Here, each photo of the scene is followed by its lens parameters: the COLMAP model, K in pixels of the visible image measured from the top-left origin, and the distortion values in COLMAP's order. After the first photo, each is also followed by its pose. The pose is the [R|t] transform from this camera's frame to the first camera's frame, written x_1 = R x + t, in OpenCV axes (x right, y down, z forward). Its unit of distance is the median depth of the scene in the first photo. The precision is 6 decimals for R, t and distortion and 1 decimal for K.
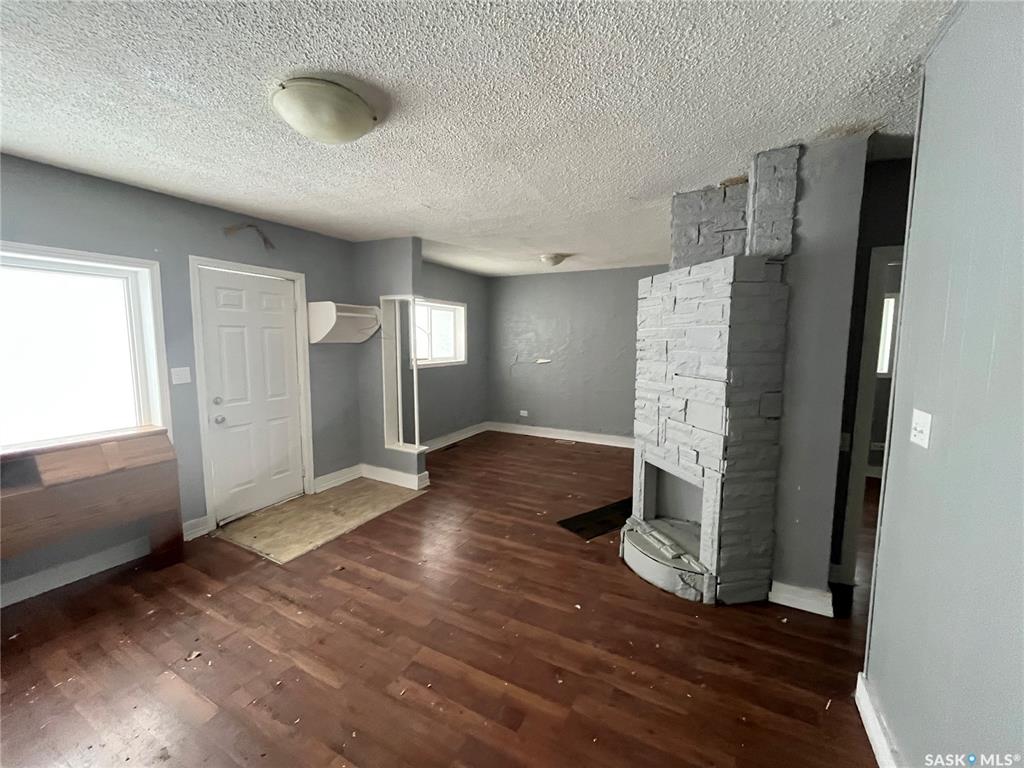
lens RADIAL K [[412.6, 0, 510.2], [0, 412.6, 382.2], [0, 0, 1]] dist [-0.003697, -0.000078]
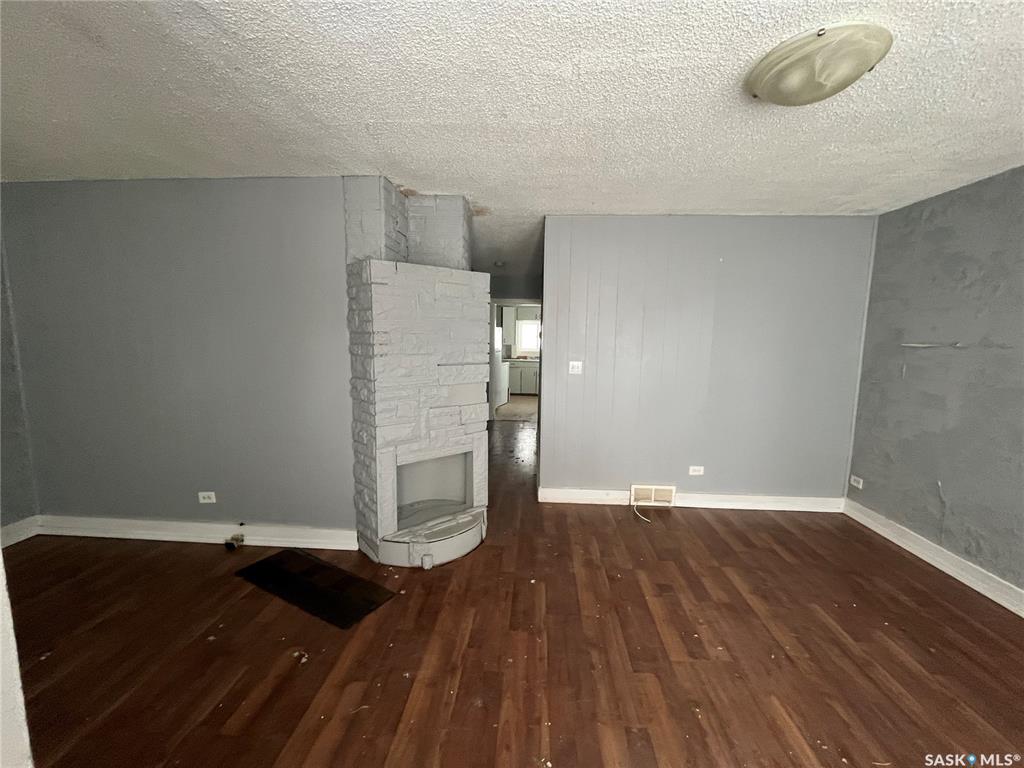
lens RADIAL K [[412.6, 0, 507.6], [0, 412.6, 383.5], [0, 0, 1]] dist [-0.003697, -0.000078]
pose [[-0.403984, -0.113206, 0.907734, -0.655590], [0.078064, 0.984427, 0.157513, -0.128175], [-0.911429, 0.134494, -0.388855, 1.264057]]
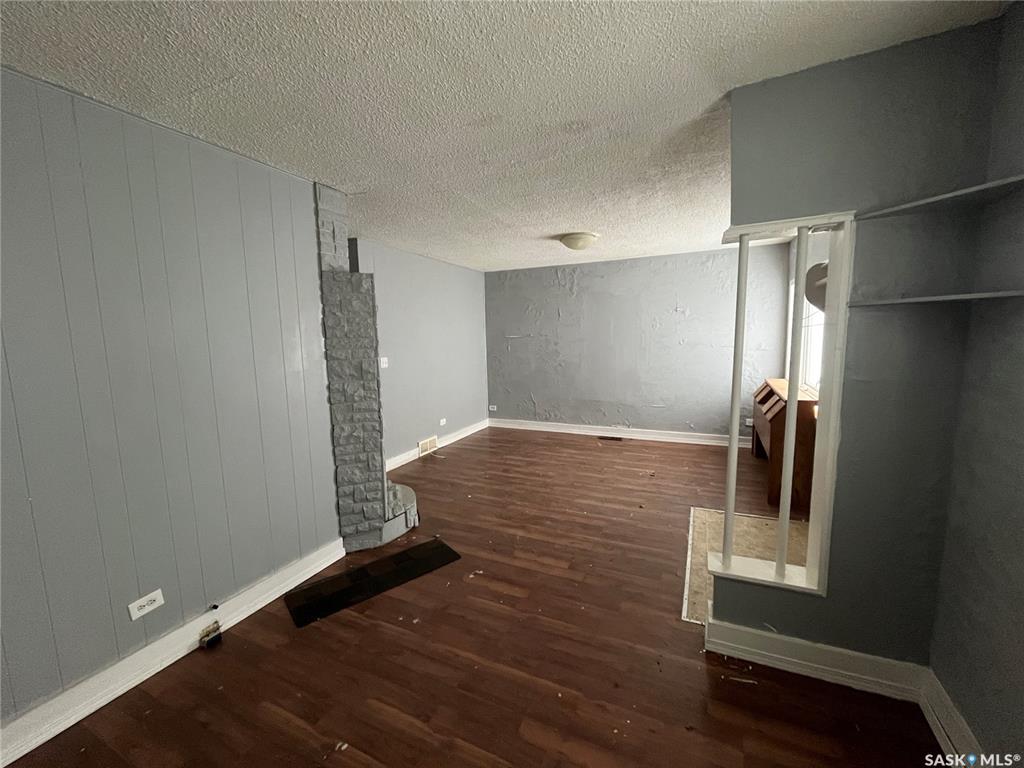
lens RADIAL K [[412.6, 0, 505.9], [0, 412.6, 384.2], [0, 0, 1]] dist [-0.003697, -0.000078]
pose [[-0.999175, 0.025468, -0.031634, 0.052320], [0.017974, 0.975811, 0.217874, -0.228006], [0.036418, 0.217125, -0.975464, 2.260473]]
